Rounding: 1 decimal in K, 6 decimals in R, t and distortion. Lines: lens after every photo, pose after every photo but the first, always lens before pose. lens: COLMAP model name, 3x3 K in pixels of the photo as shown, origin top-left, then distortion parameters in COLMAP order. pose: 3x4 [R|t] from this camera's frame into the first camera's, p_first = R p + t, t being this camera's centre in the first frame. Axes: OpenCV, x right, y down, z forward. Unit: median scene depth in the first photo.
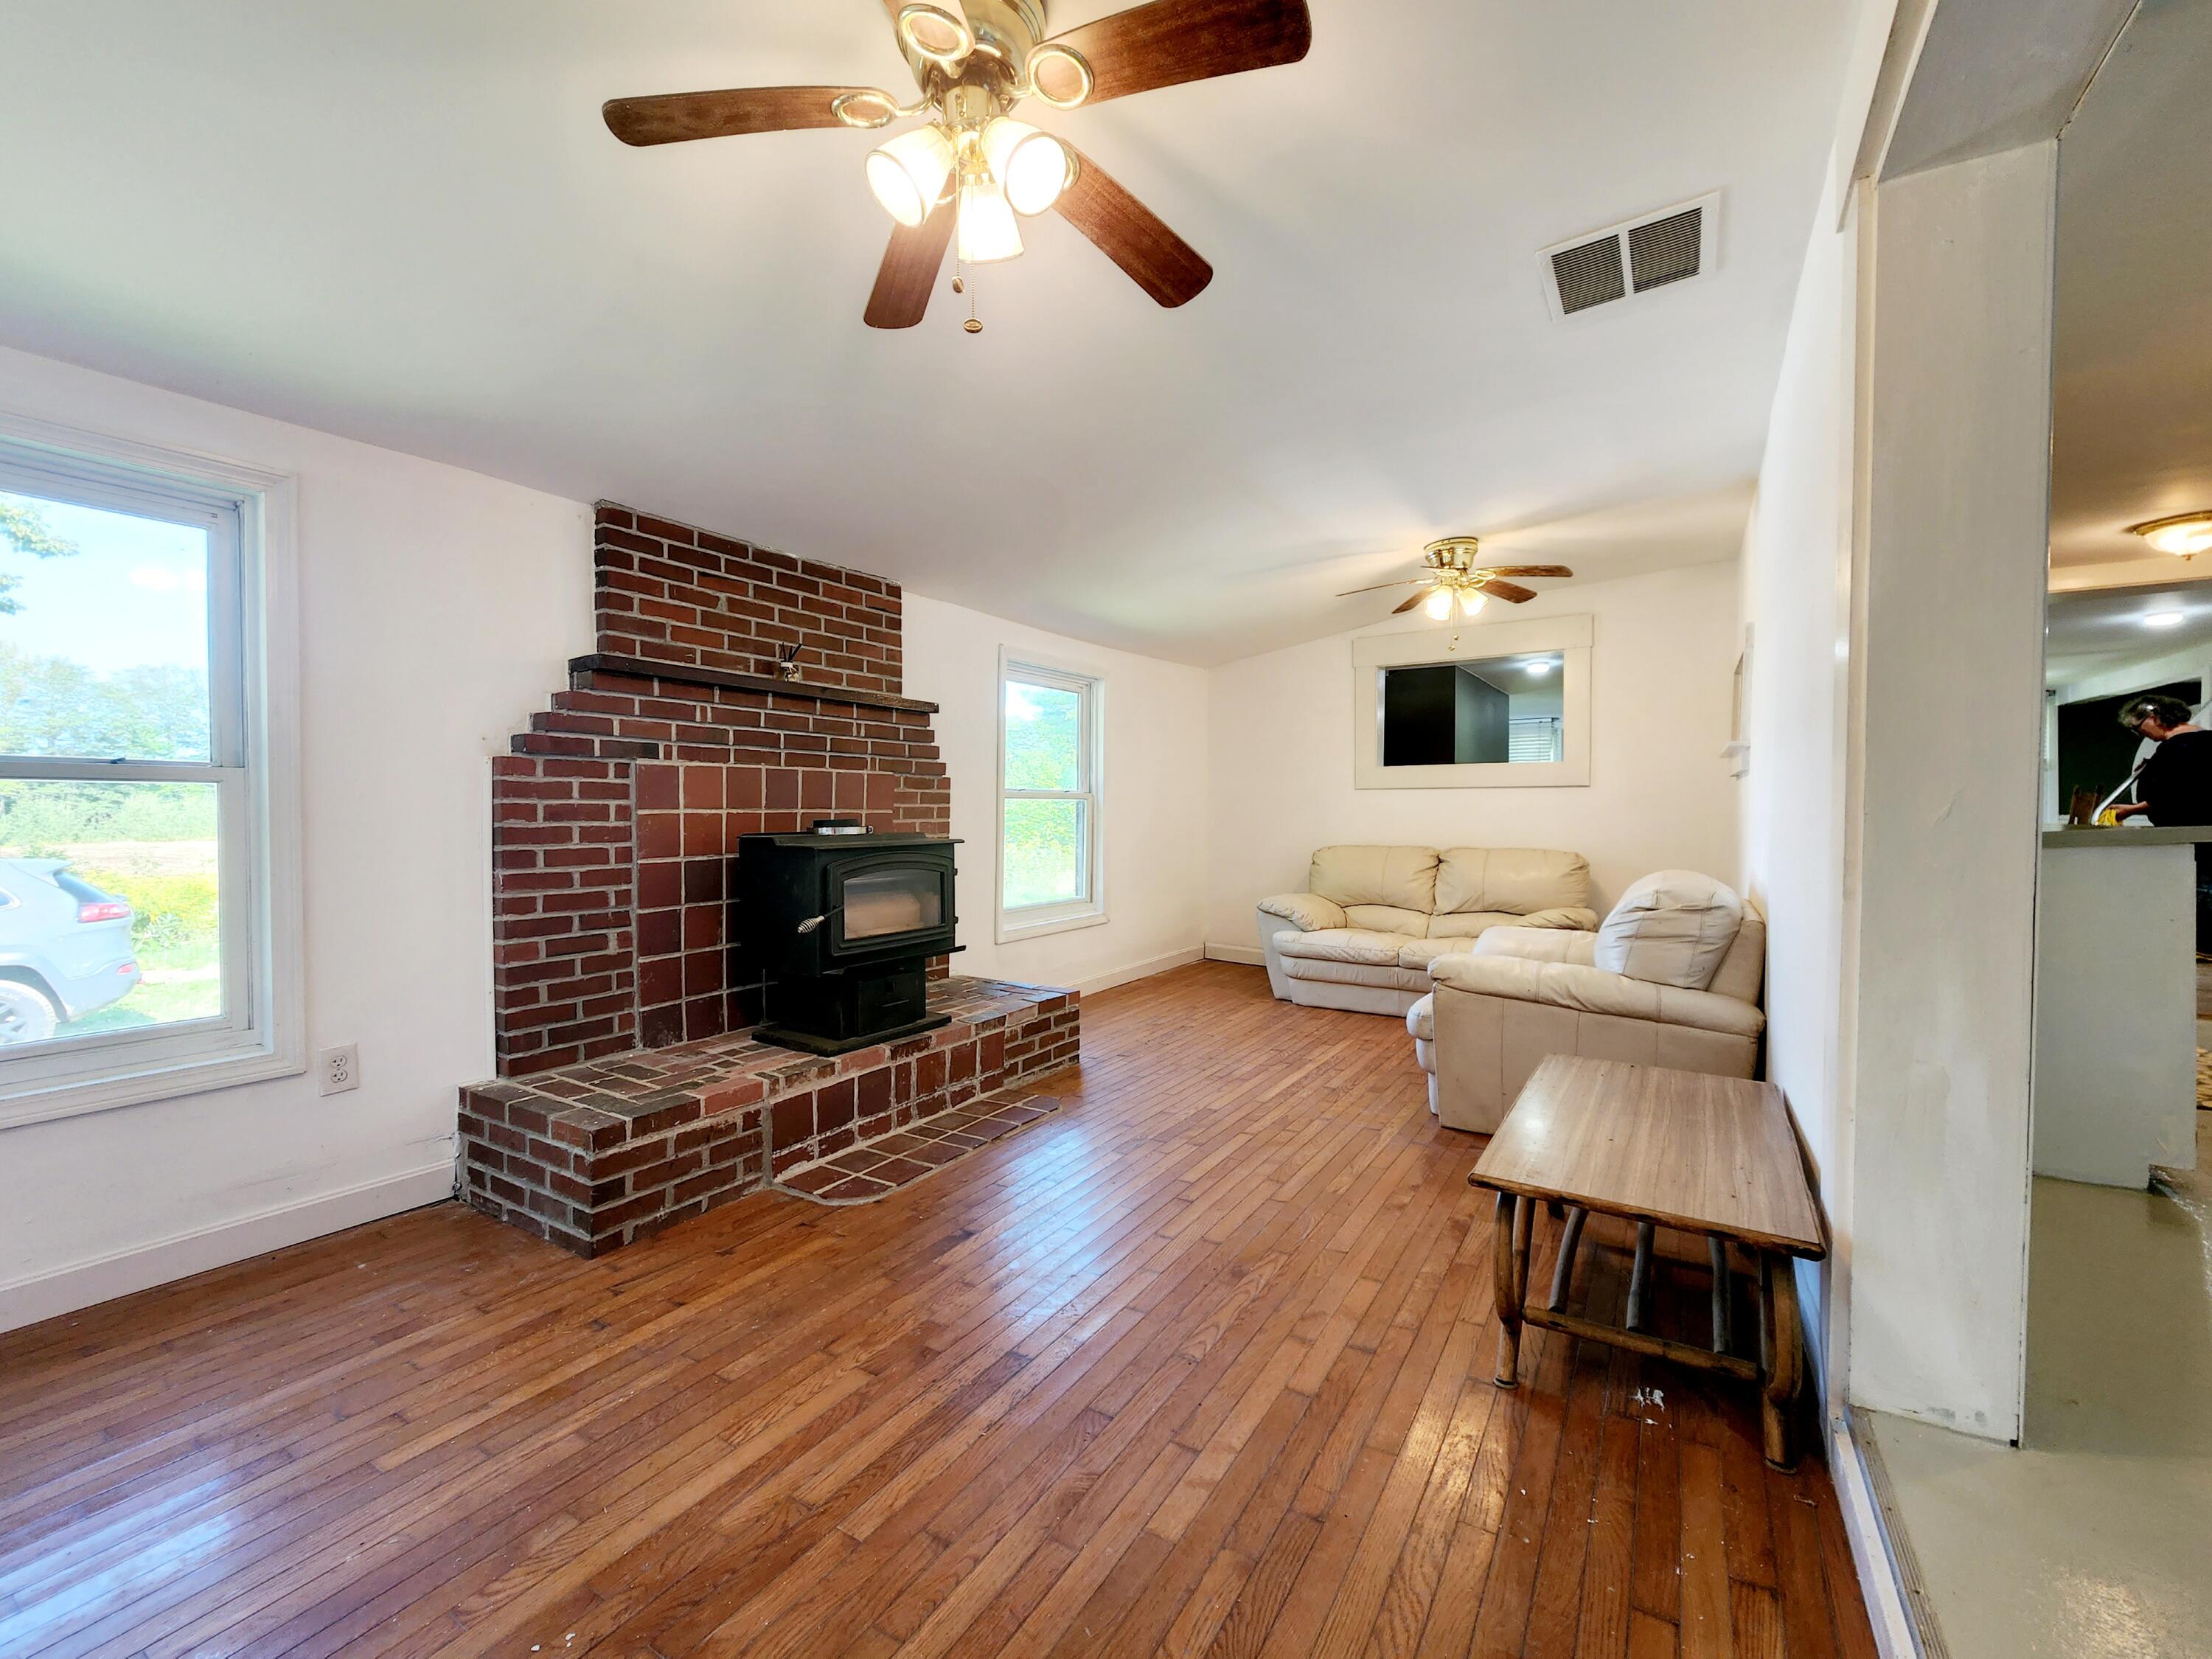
lens RADIAL K [[914.9, 0, 1113.5], [0, 914.9, 823.8], [0, 0, 1]] dist [0.000597, 0.000257]
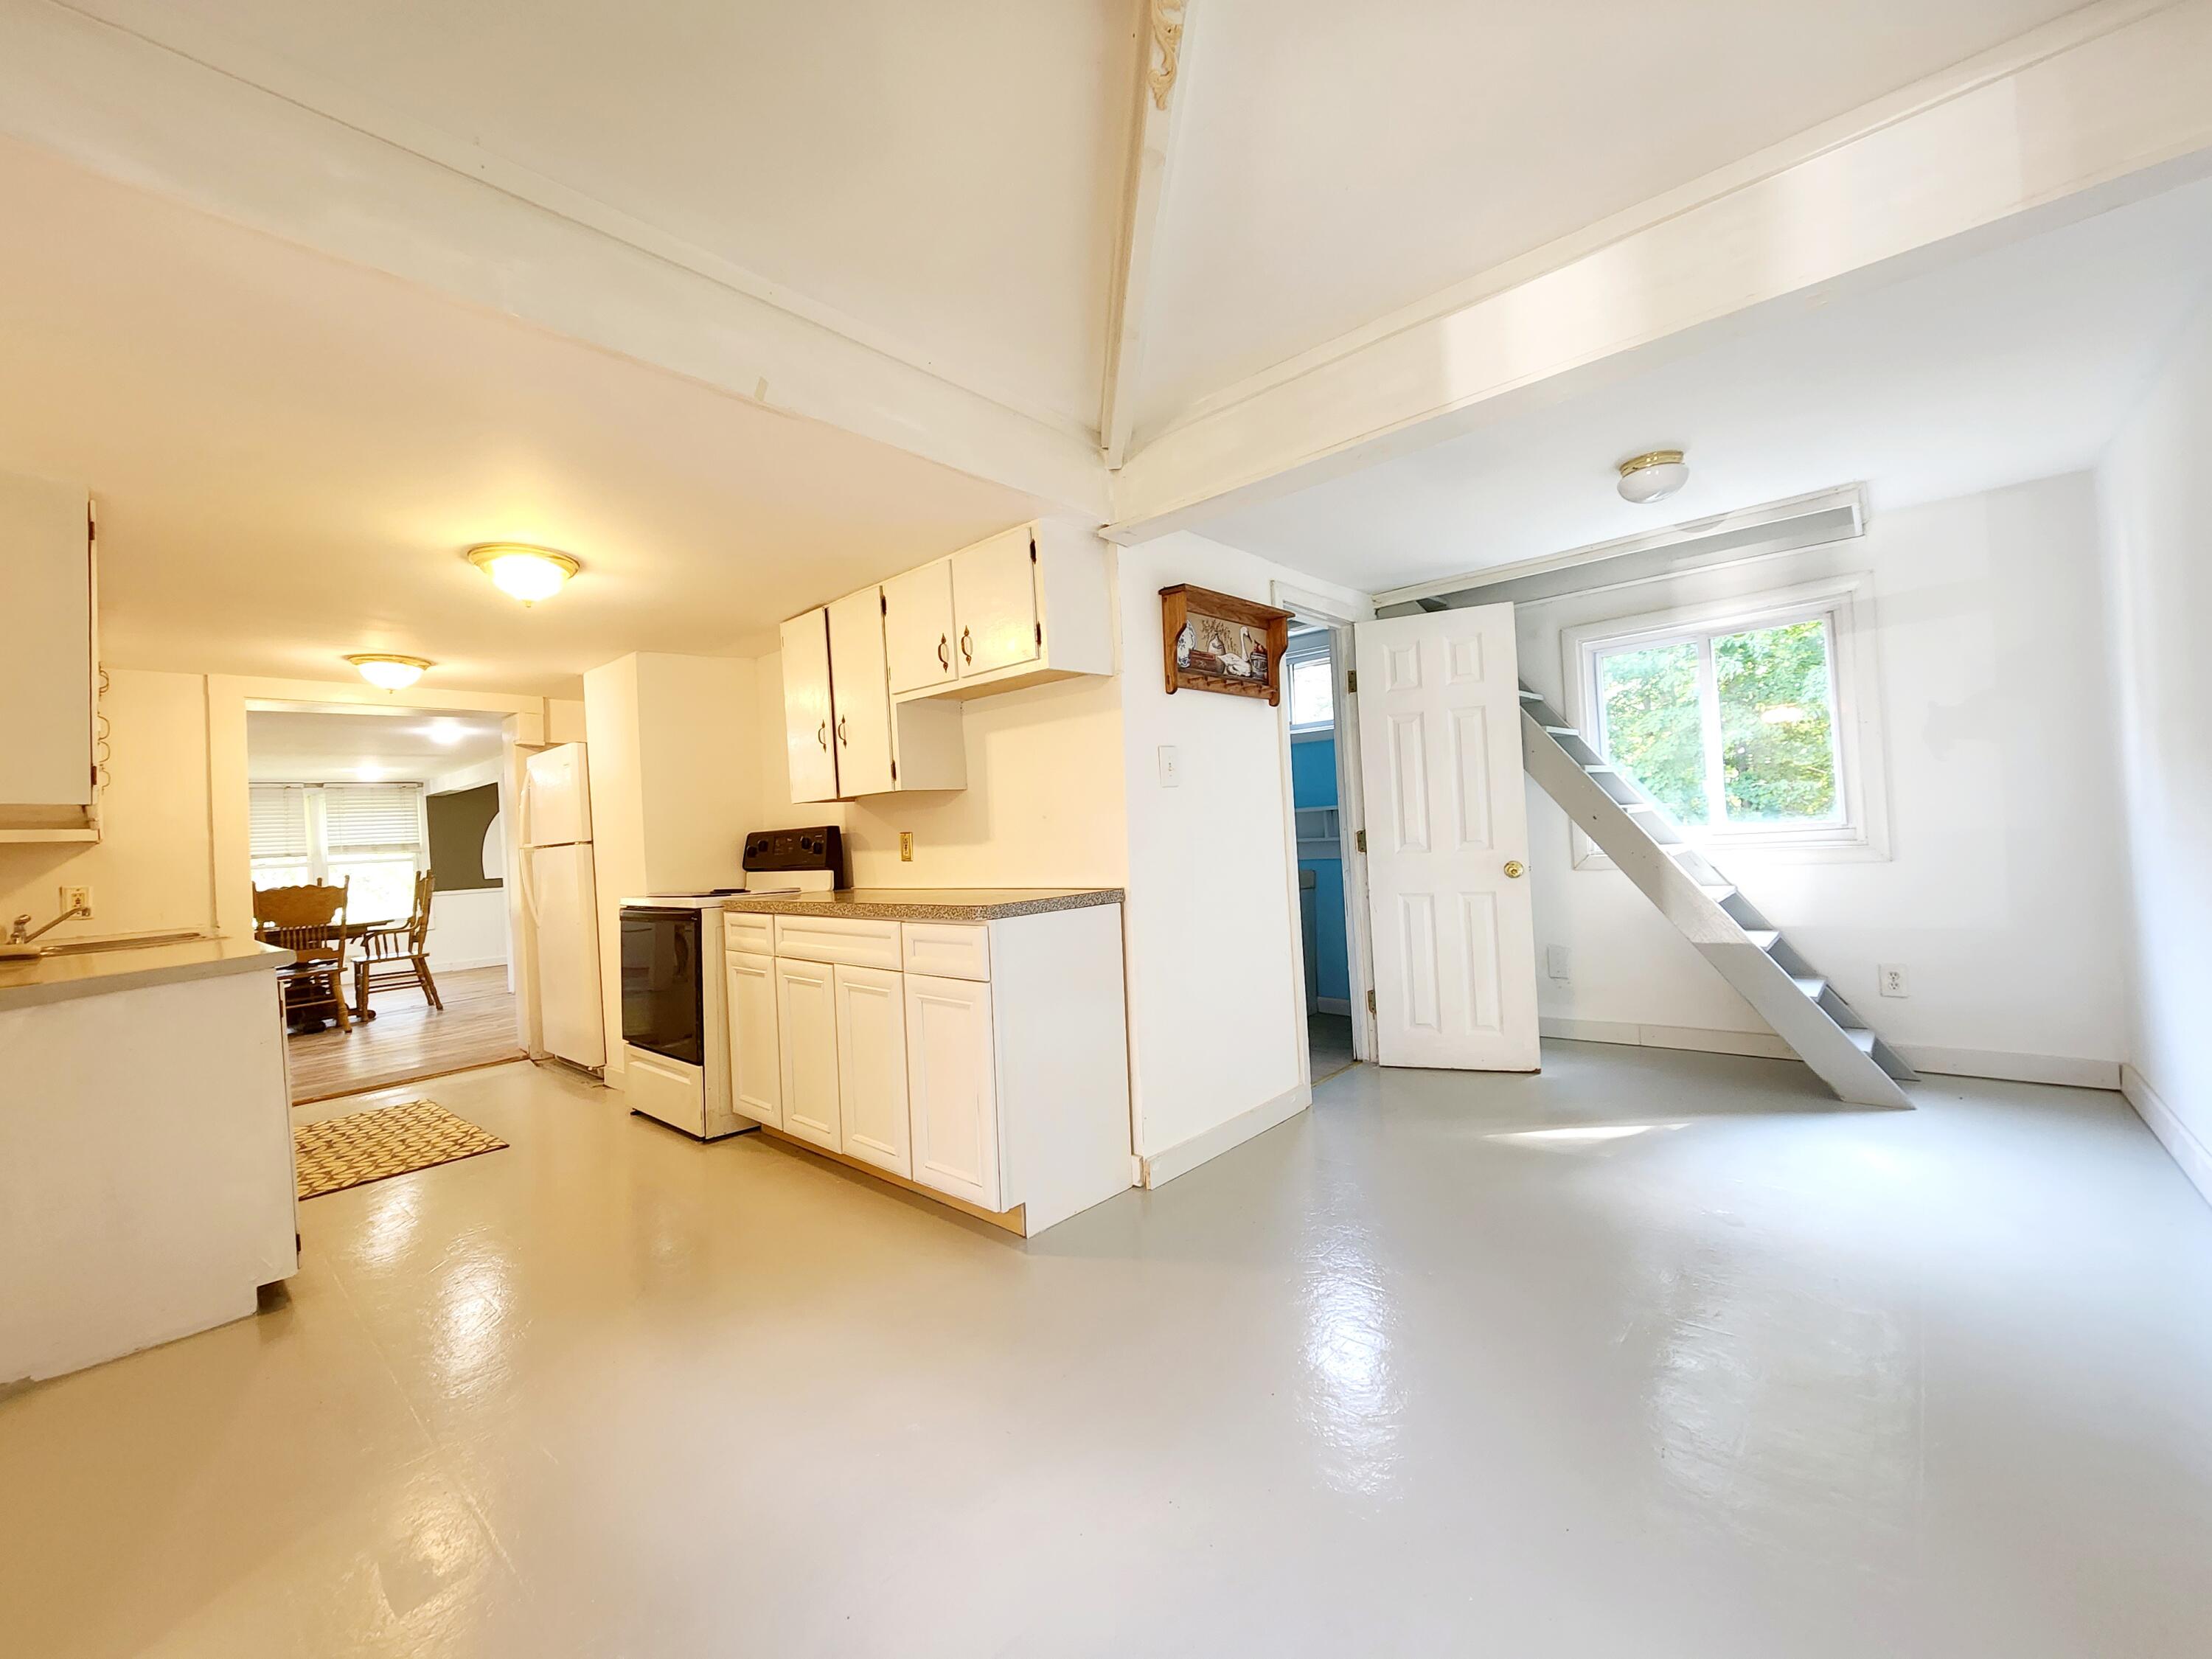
lens RADIAL K [[888.3, 0, 1101.0], [0, 888.3, 839.5], [0, 0, 1]] dist [-0.018930, -0.000116]
pose [[0.209830, -0.014056, 0.977637, 0.496866], [0.069687, 0.997569, -0.000615, -0.060410], [-0.975251, 0.068257, 0.210300, -0.267241]]
